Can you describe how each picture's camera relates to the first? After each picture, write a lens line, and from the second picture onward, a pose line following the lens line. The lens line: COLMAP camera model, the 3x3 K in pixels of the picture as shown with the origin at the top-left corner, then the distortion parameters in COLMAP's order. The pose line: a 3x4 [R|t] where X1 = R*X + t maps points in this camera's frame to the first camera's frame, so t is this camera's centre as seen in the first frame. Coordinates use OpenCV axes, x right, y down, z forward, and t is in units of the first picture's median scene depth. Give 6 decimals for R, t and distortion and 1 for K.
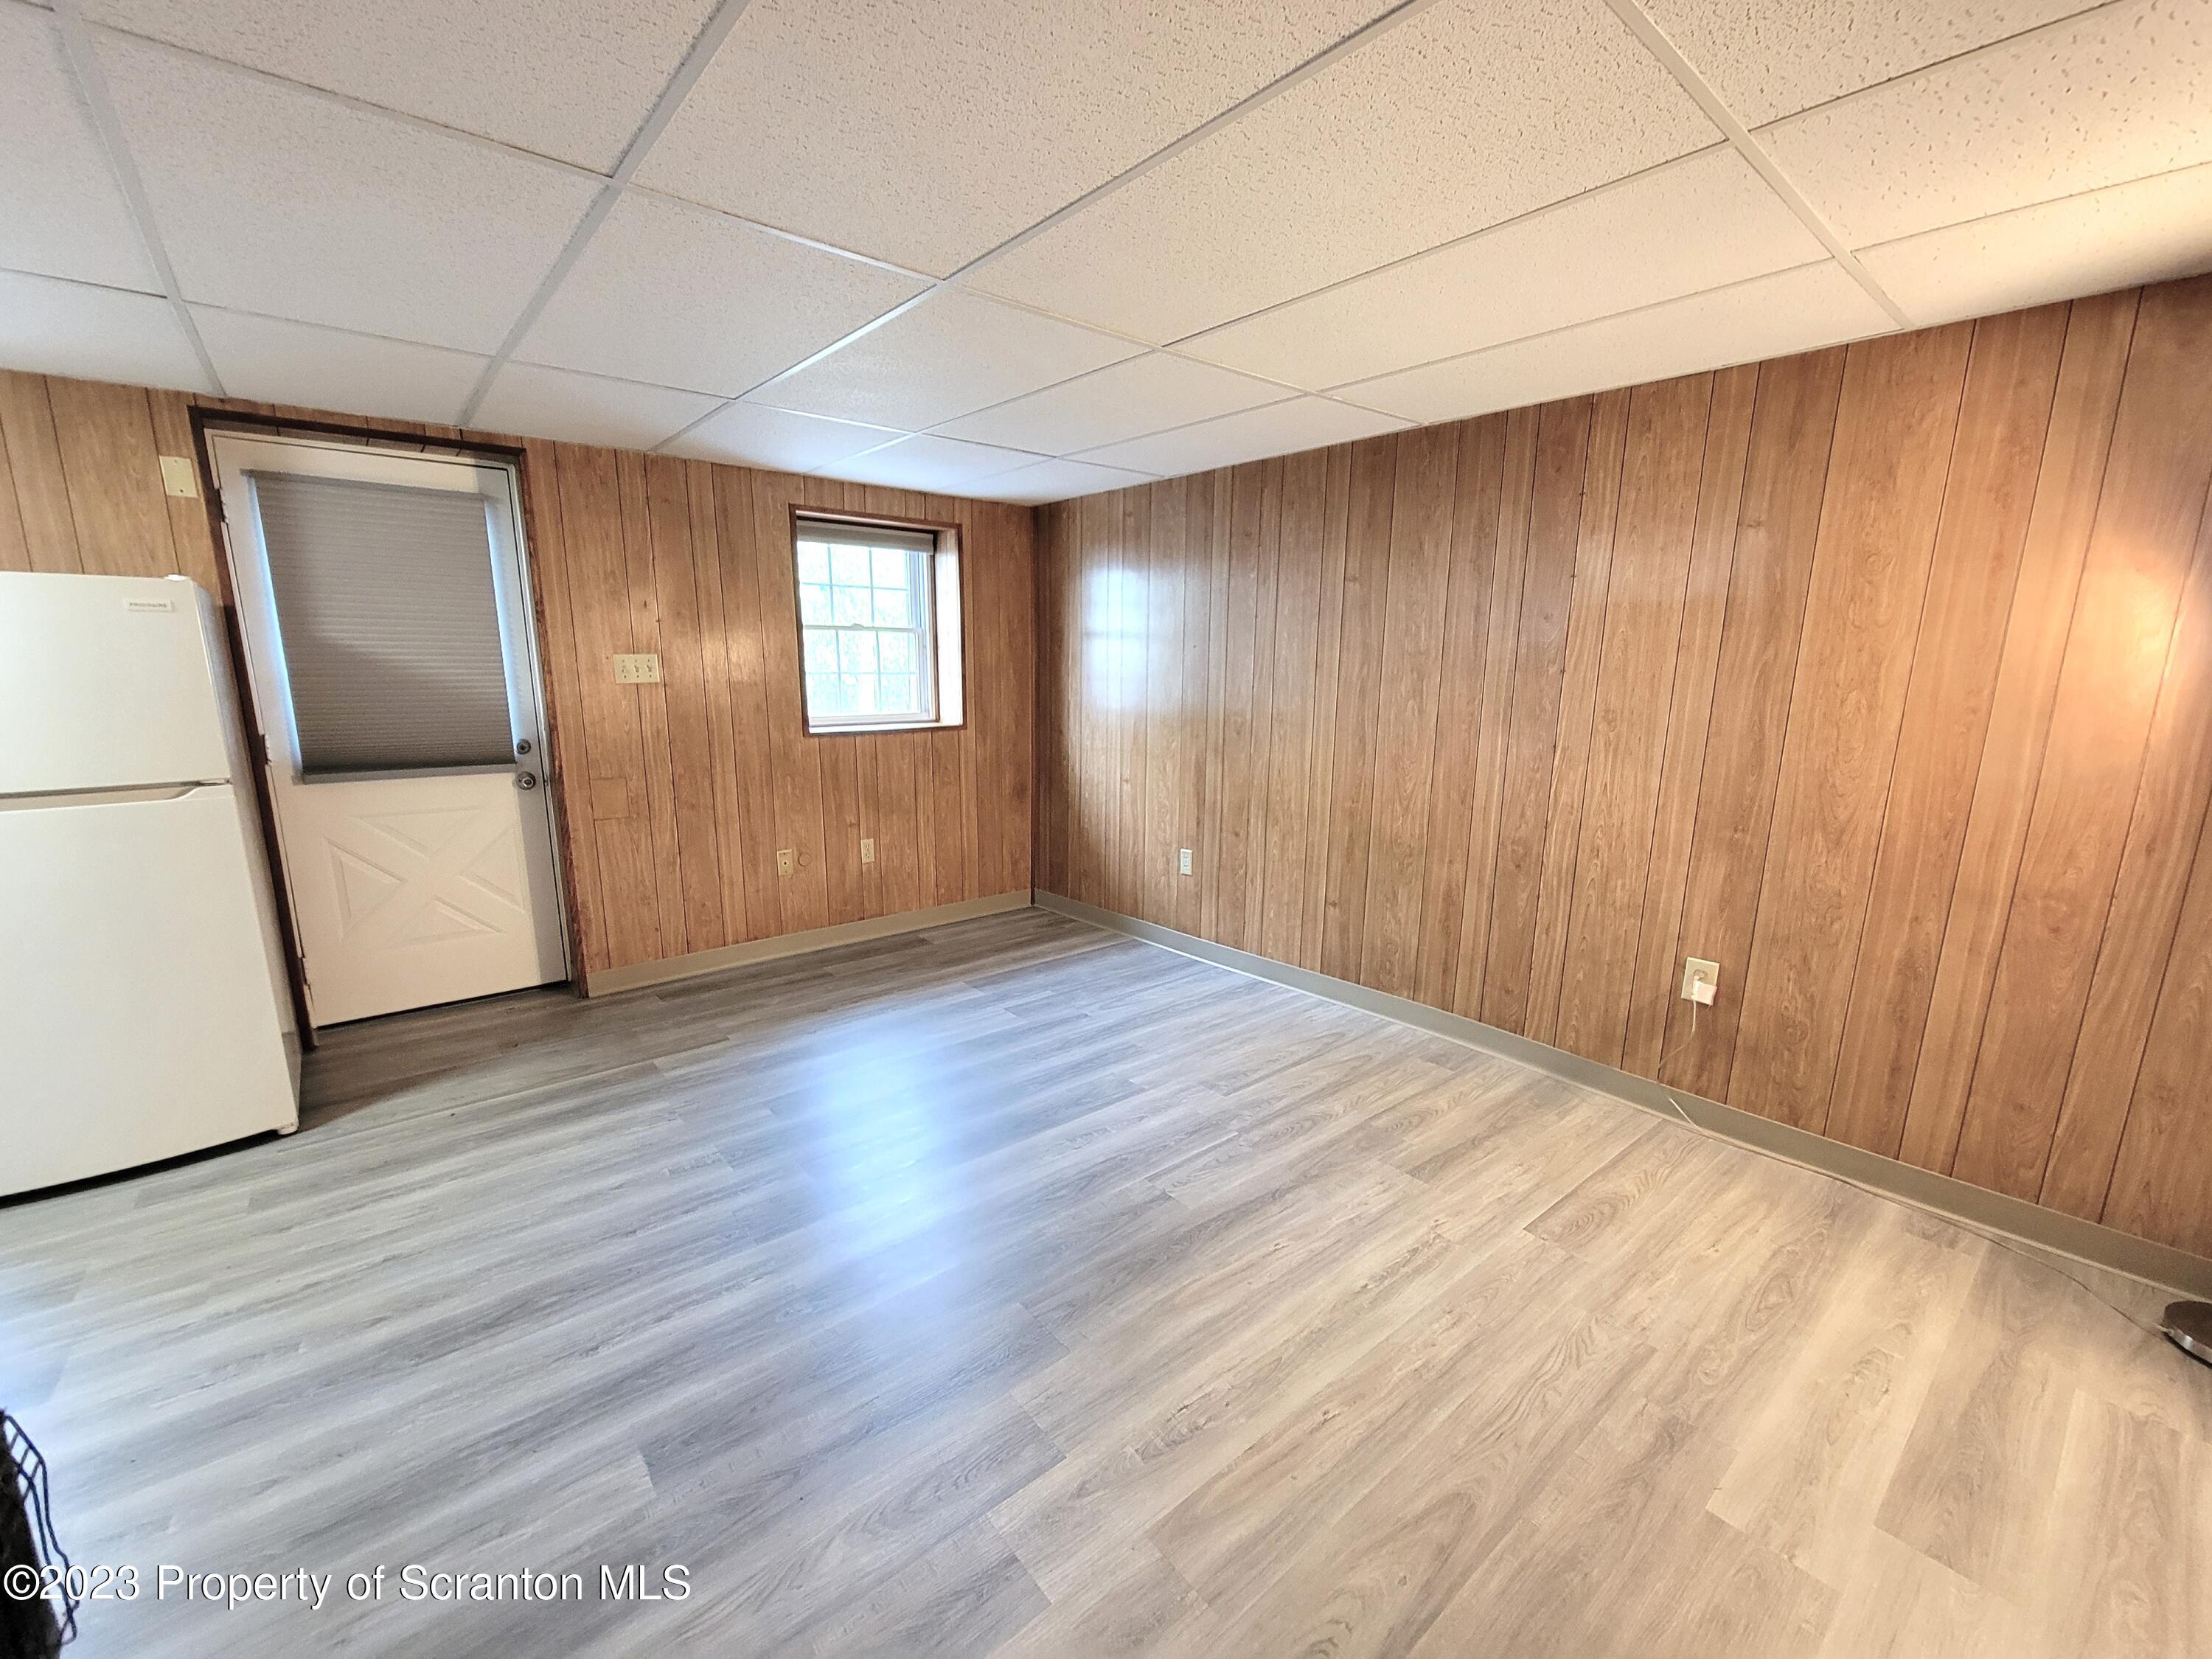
lens RADIAL K [[907.2, 0, 1097.0], [0, 907.2, 855.1], [0, 0, 1]] dist [-0.000657, -0.000009]
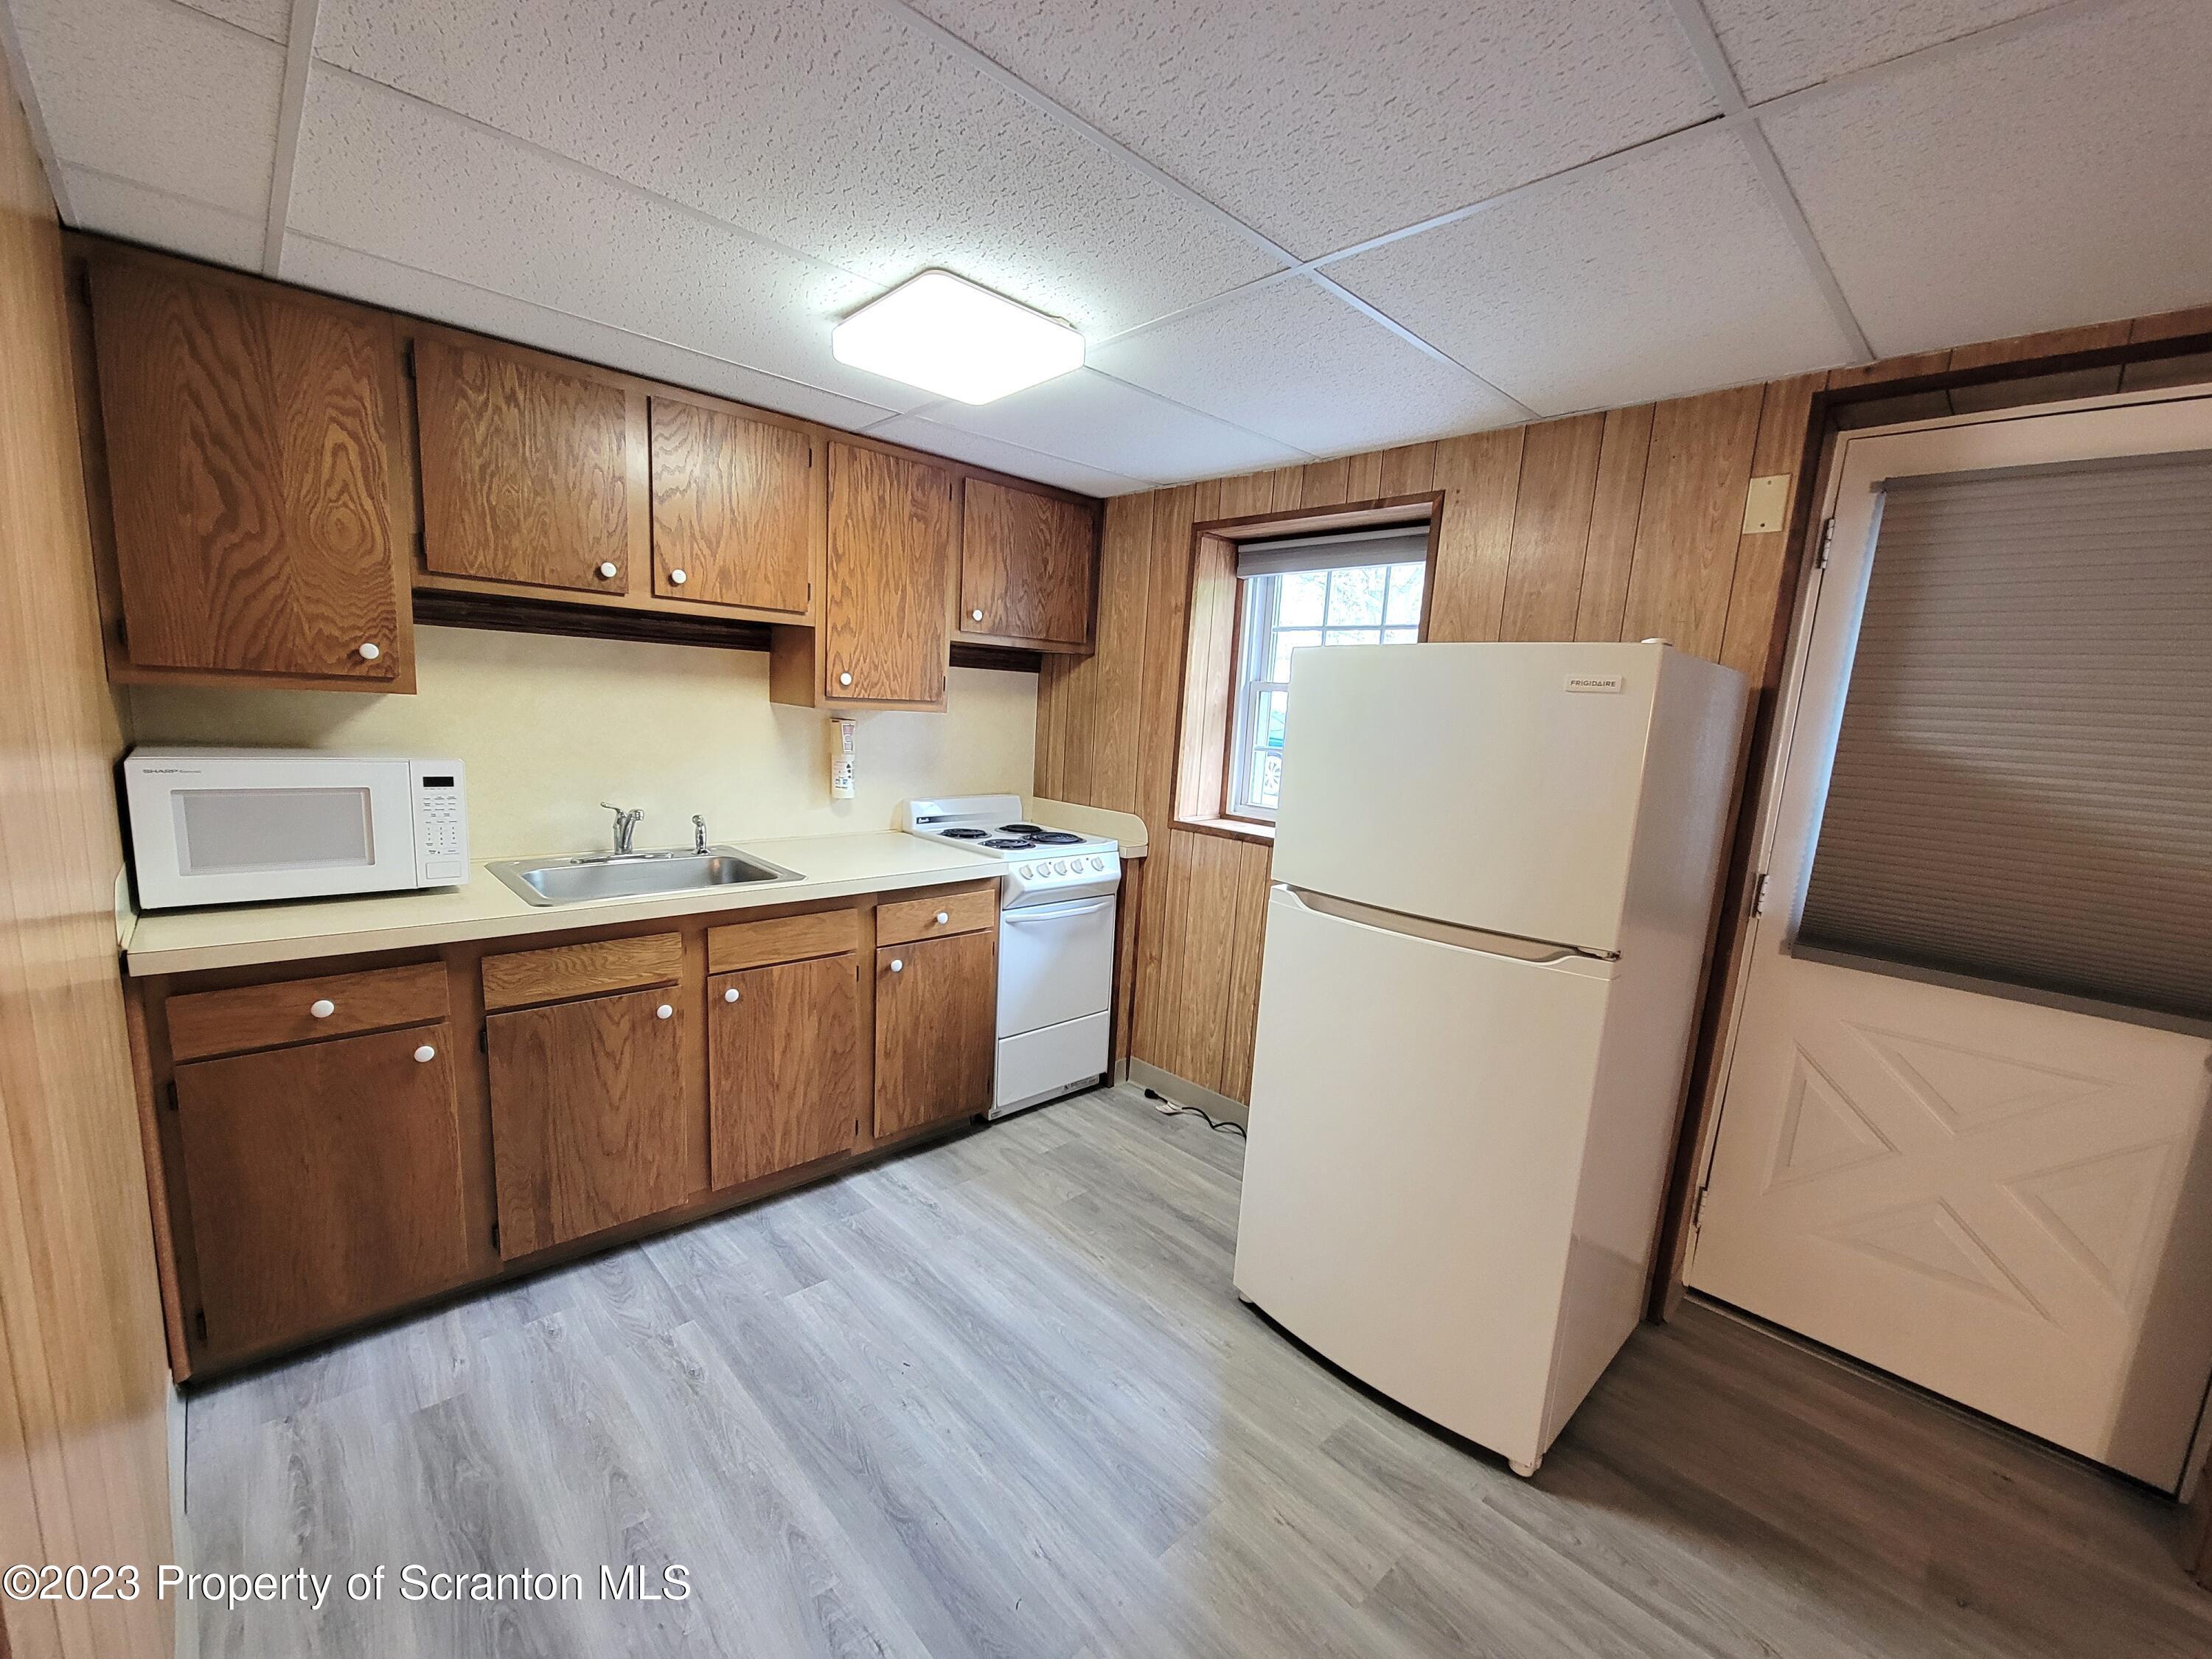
lens RADIAL K [[907.2, 0, 1097.0], [0, 907.2, 855.1], [0, 0, 1]] dist [-0.000657, -0.000009]
pose [[0.072402, 0.164597, -0.983700, -0.328852], [-0.263489, 0.954405, 0.140302, -0.126502], [0.961941, 0.249036, 0.112470, 0.500375]]
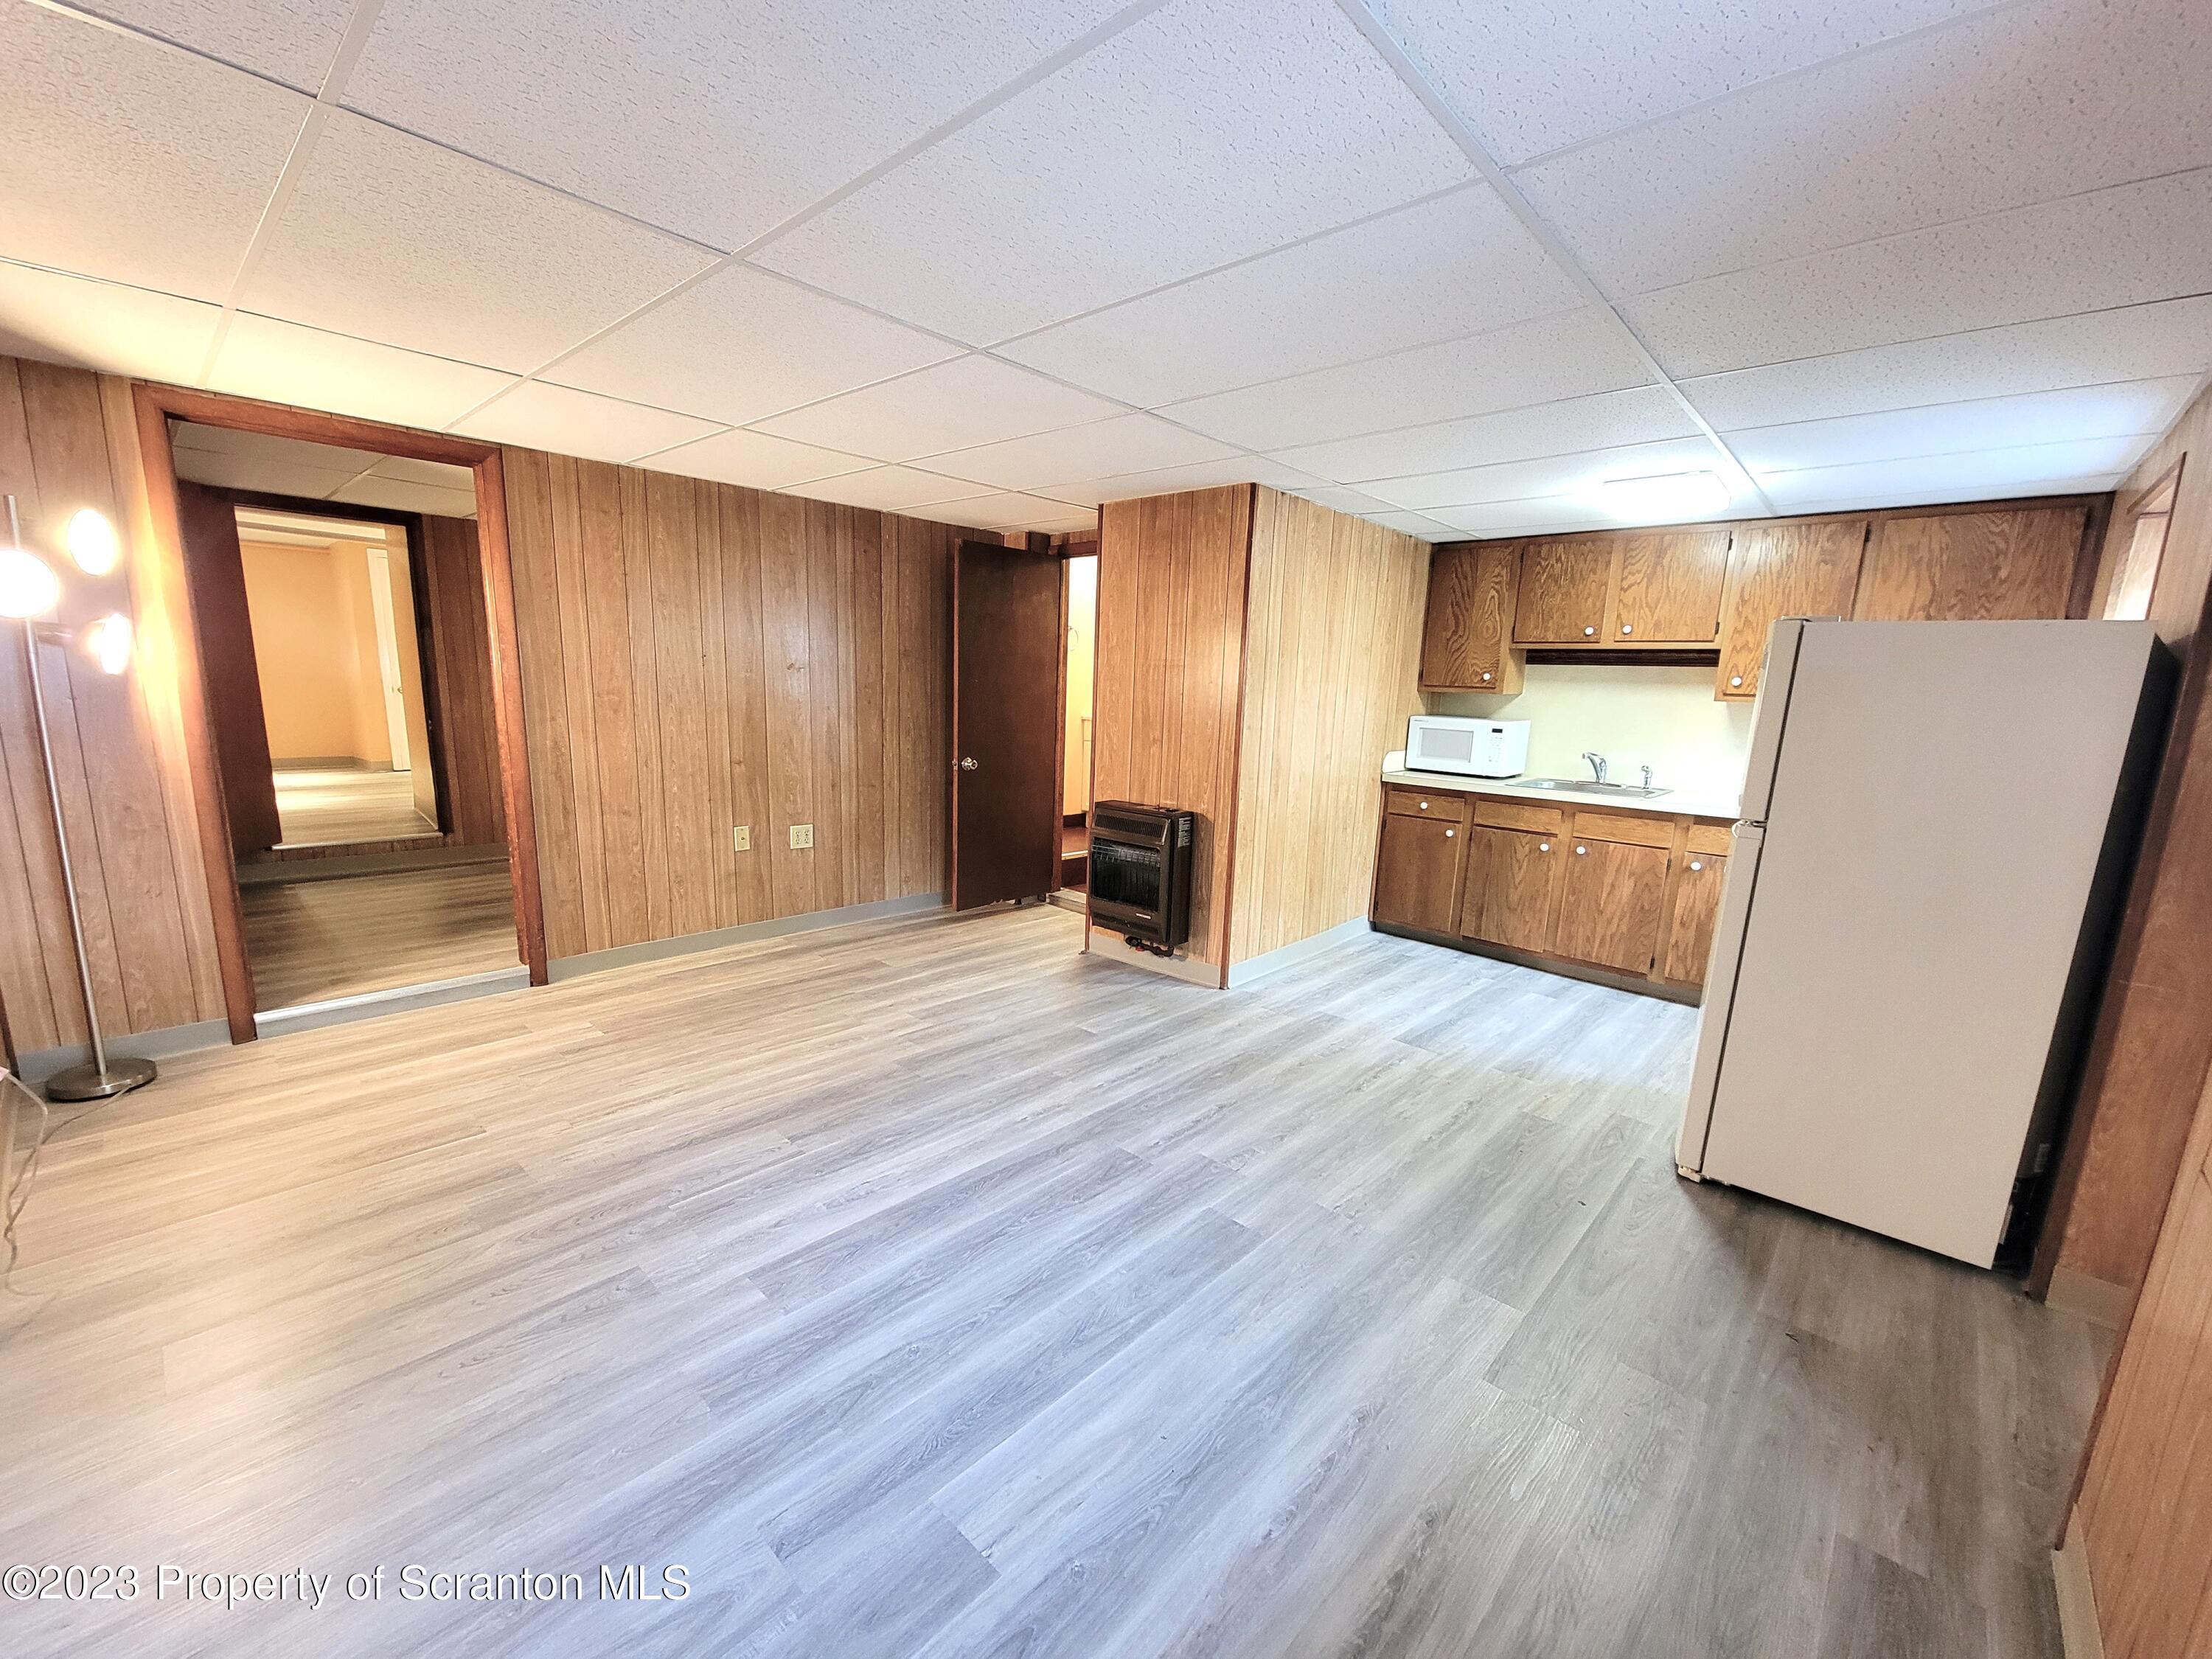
lens RADIAL K [[907.2, 0, 1097.0], [0, 907.2, 855.1], [0, 0, 1]] dist [-0.000657, -0.000009]
pose [[-0.990650, -0.015475, -0.135549, -0.116655], [-0.067453, 0.919171, 0.388039, -0.338867], [0.118588, 0.393554, -0.911621, 1.621170]]
